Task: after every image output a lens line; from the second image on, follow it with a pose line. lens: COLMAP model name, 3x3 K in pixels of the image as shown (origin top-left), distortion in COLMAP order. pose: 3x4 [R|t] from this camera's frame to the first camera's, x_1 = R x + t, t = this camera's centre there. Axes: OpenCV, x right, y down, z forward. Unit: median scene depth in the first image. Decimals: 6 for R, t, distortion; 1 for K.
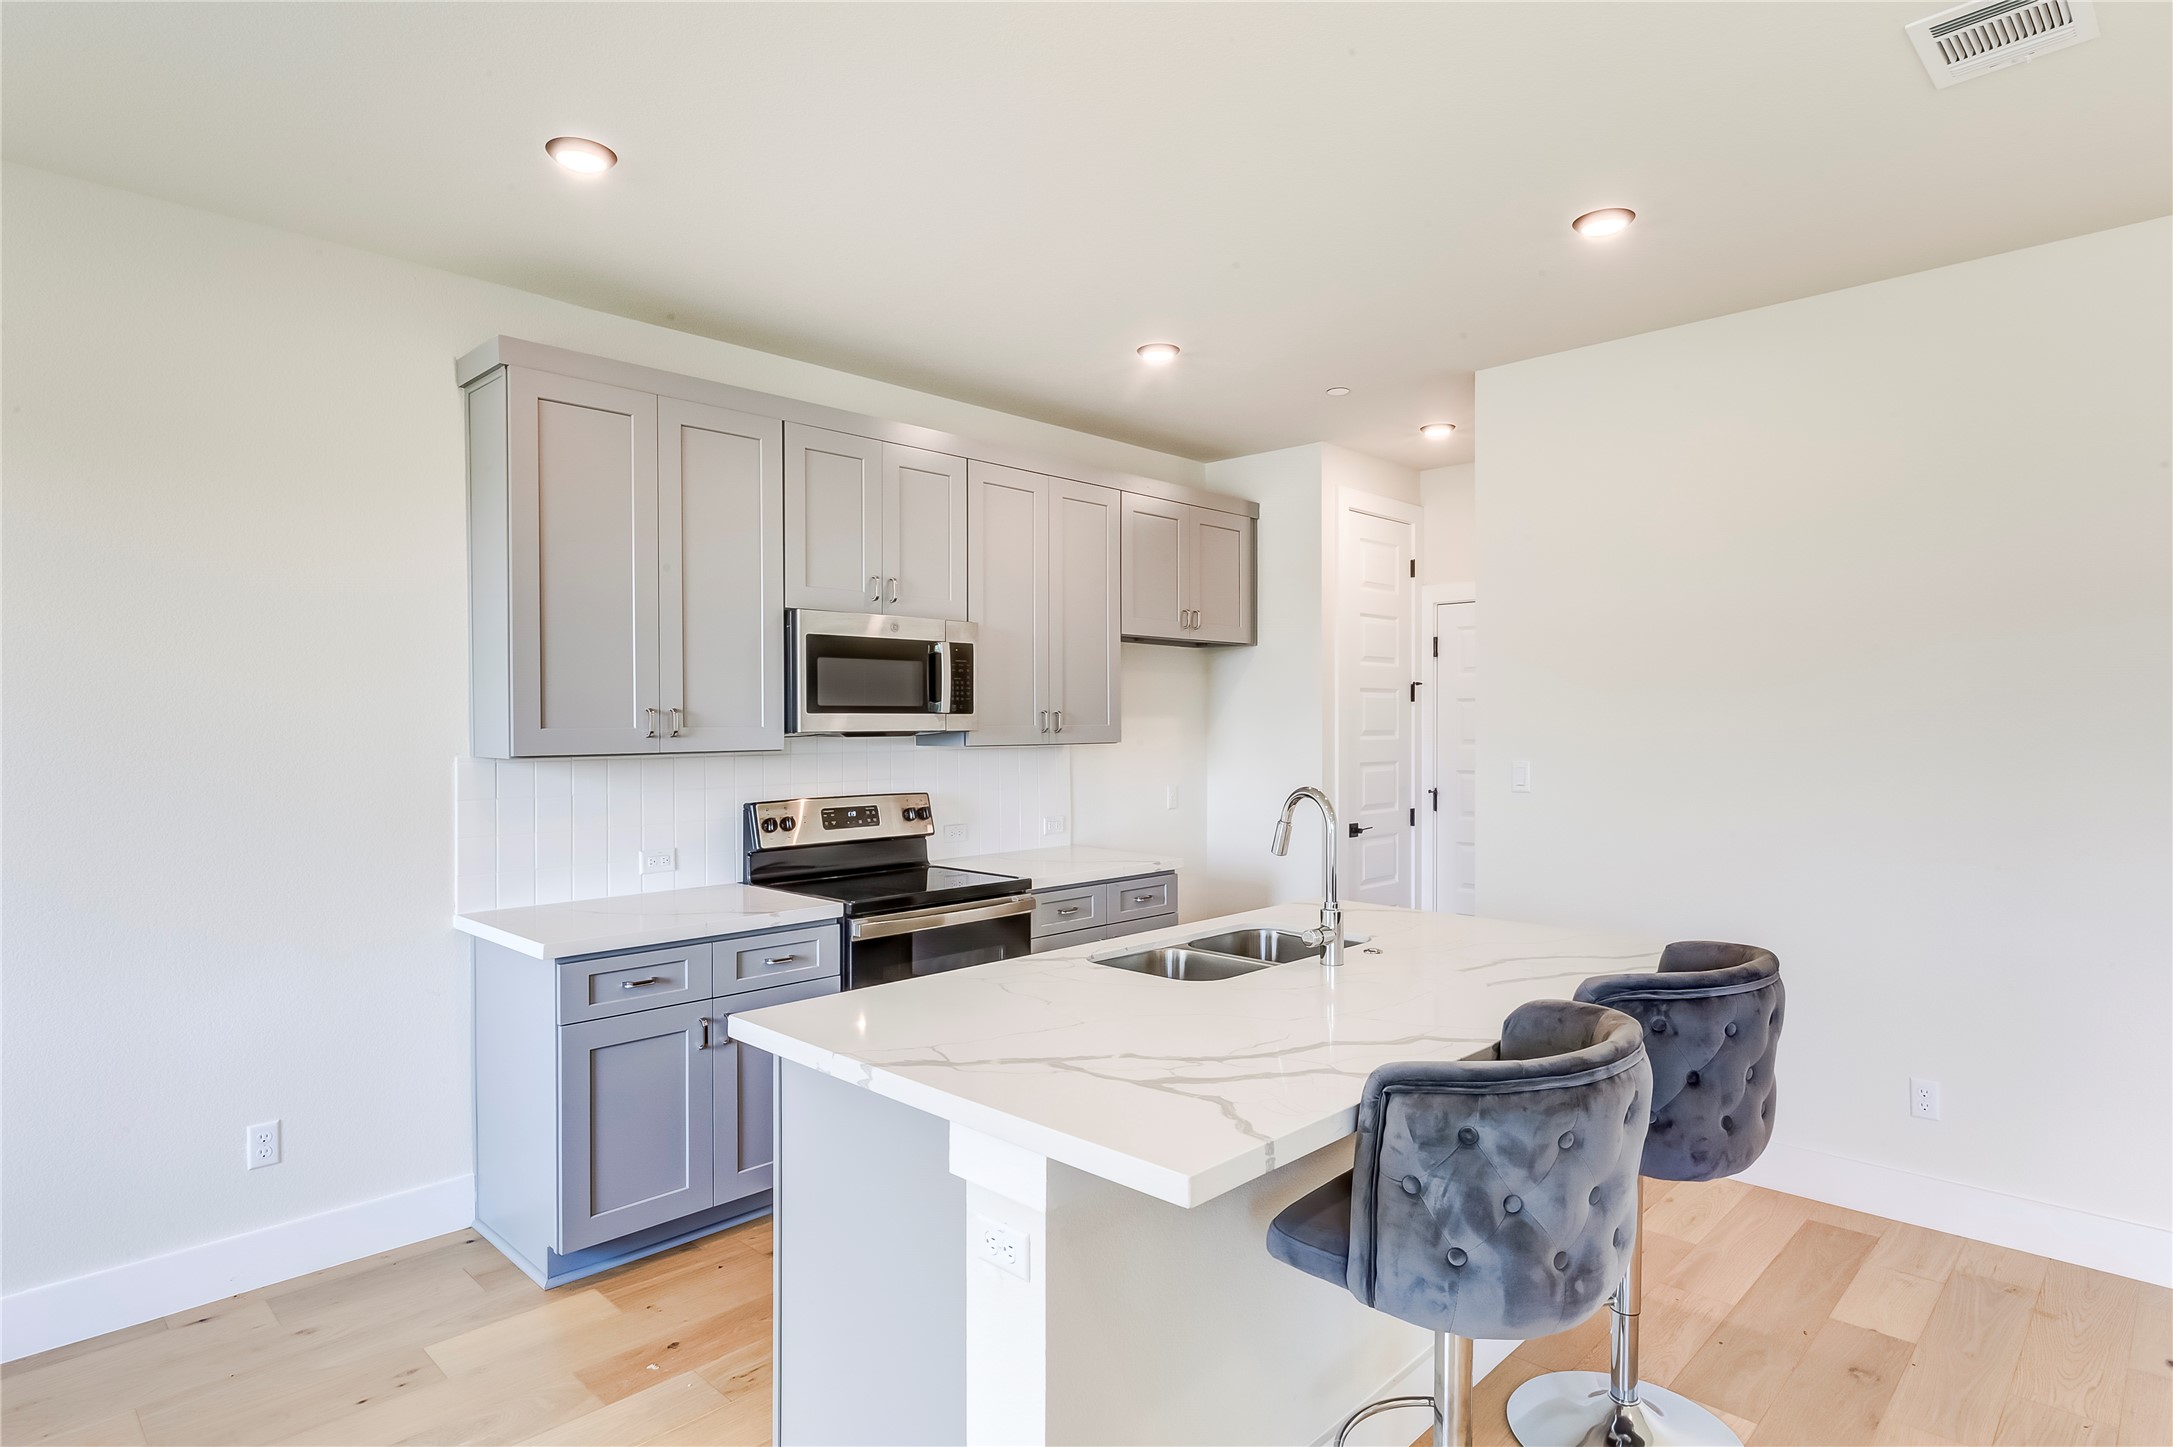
lens RADIAL K [[1169.7, 0, 1082.0], [0, 1169.7, 720.1], [0, 0, 1]] dist [-0.003570, 0.002580]
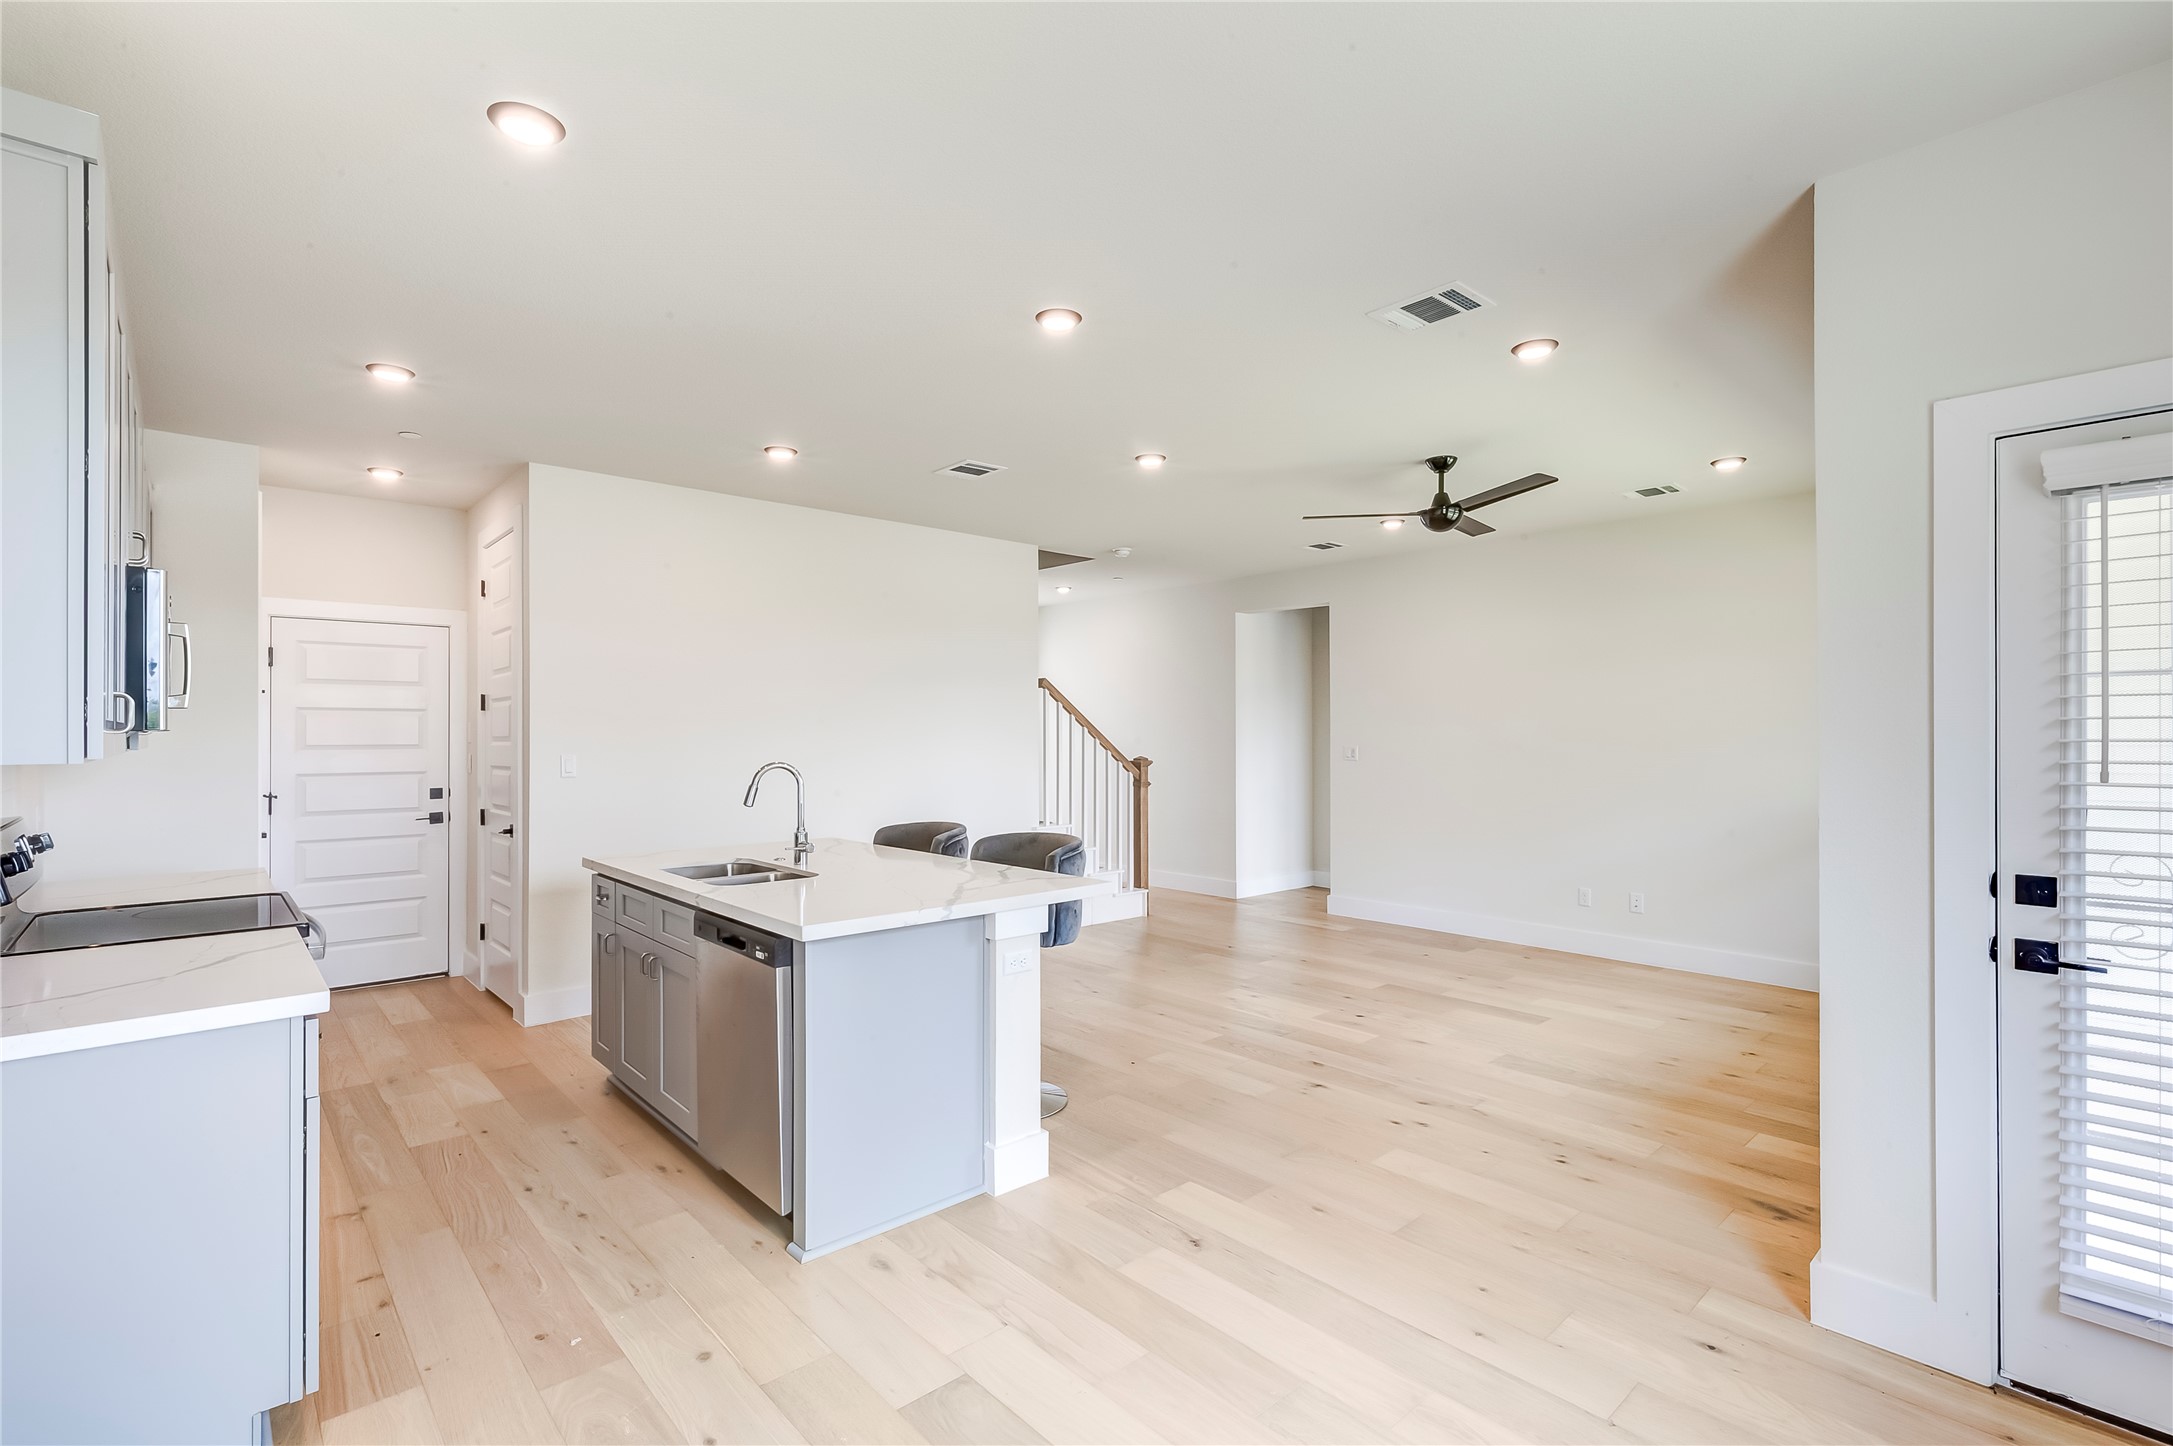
lens RADIAL K [[986.6, 0, 1090.8], [0, 986.6, 734.1], [0, 0, 1]] dist [0.007031, -0.001471]
pose [[0.056329, 0.002176, 0.998410, -0.830297], [0.002572, 0.999994, -0.002324, 0.015897], [-0.998409, 0.002699, 0.056323, 0.340596]]
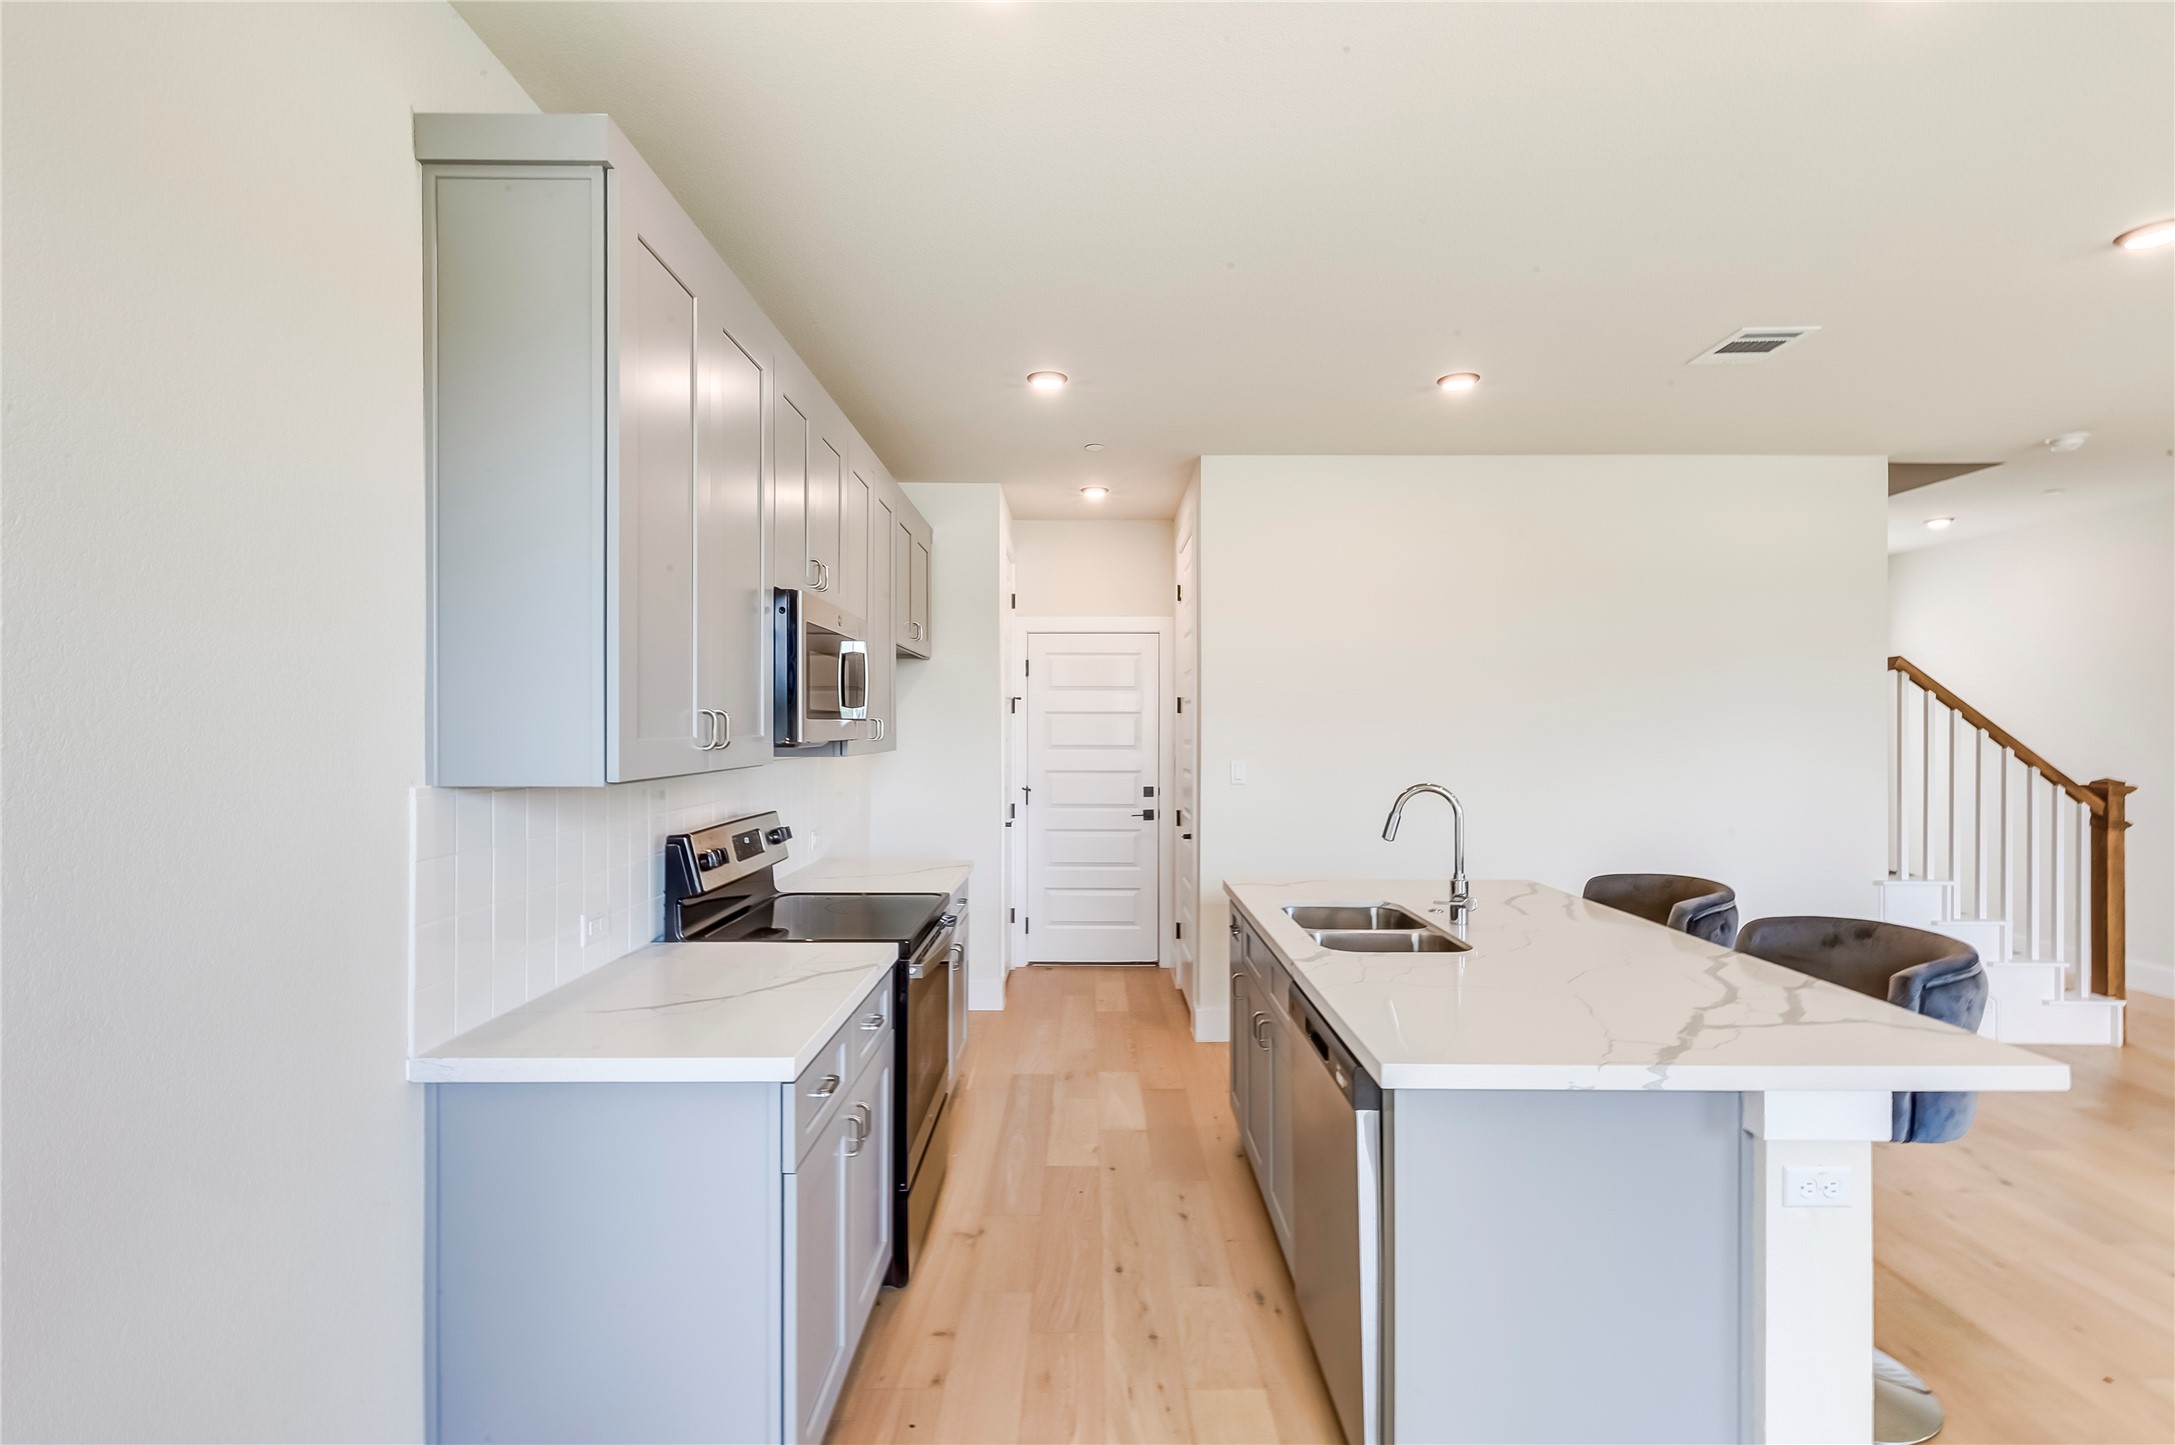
lens RADIAL K [[987.5, 0, 1083.4], [0, 987.5, 726.8], [0, 0, 1]] dist [0.007031, -0.001471]
pose [[0.714740, 0.004496, 0.699376, -0.564871], [-0.003129, 0.999990, -0.003230, 0.001536], [-0.699383, 0.000120, 0.714747, 0.360503]]
